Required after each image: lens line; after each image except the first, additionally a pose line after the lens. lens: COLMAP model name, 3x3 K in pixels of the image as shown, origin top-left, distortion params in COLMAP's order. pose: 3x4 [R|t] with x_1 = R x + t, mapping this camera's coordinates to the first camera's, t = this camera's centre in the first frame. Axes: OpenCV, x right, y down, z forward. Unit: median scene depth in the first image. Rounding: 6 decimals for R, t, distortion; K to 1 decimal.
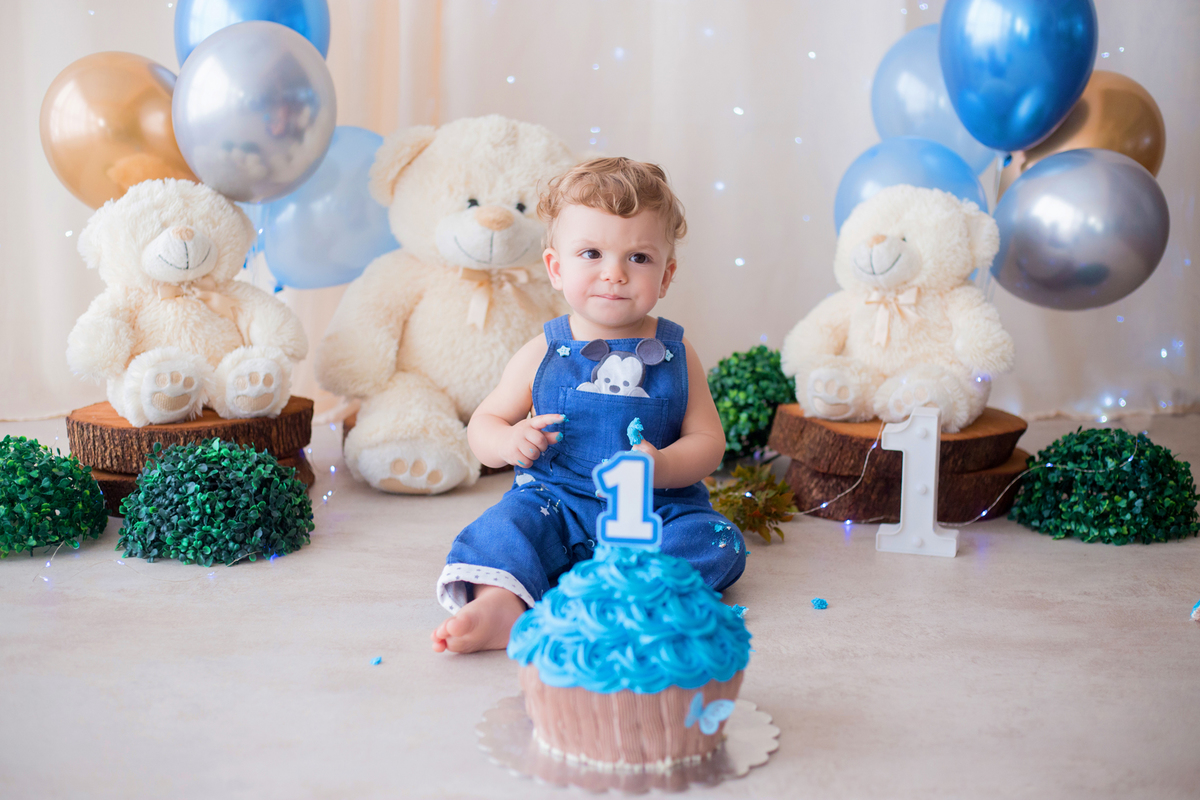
lens RADIAL K [[1773.5, 0, 600.0], [0, 1773.5, 400.0], [0, 0, 1]] dist [-0.099409, -0.106411]
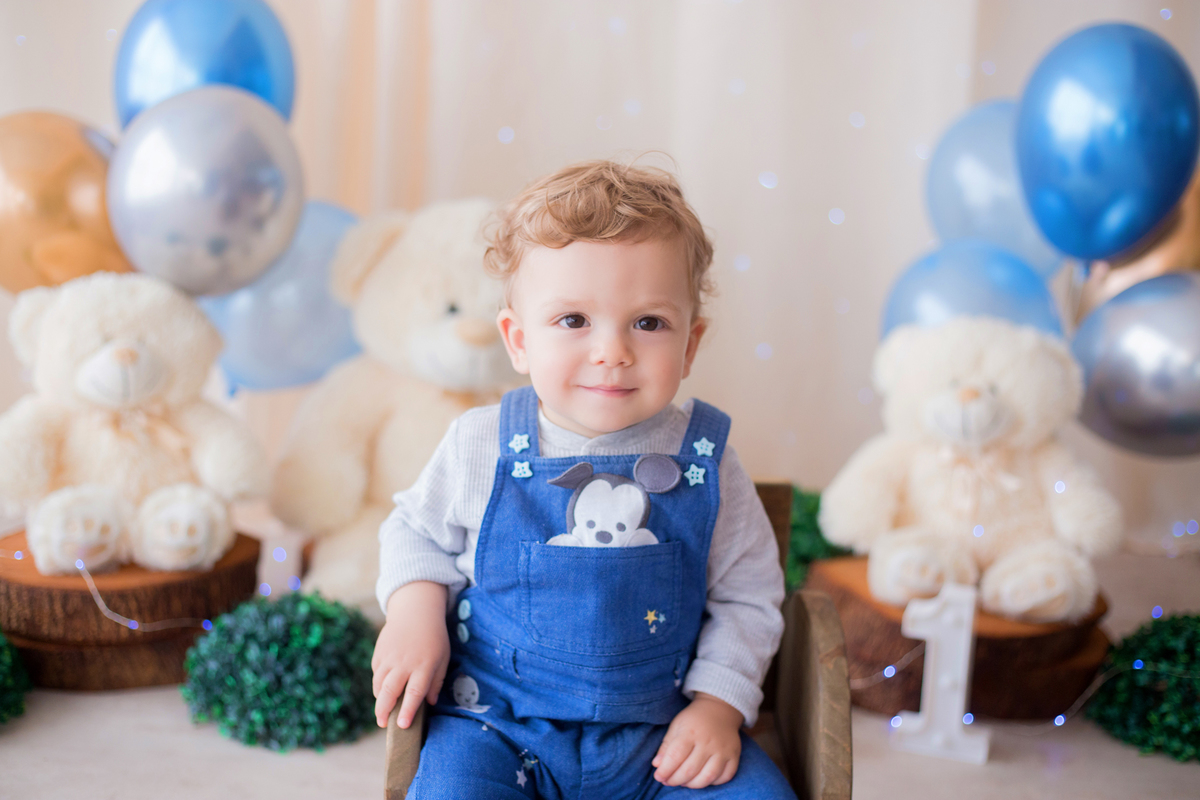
lens RADIAL K [[1784.0, 0, 600.0], [0, 1784.0, 400.0], [0, 0, 1]] dist [-0.097579, -0.122616]
pose [[0.999377, 0.031565, 0.015807, -0.018494], [-0.031992, 0.999109, 0.027533, -0.102054], [-0.014924, -0.028022, 0.999496, 0.164587]]
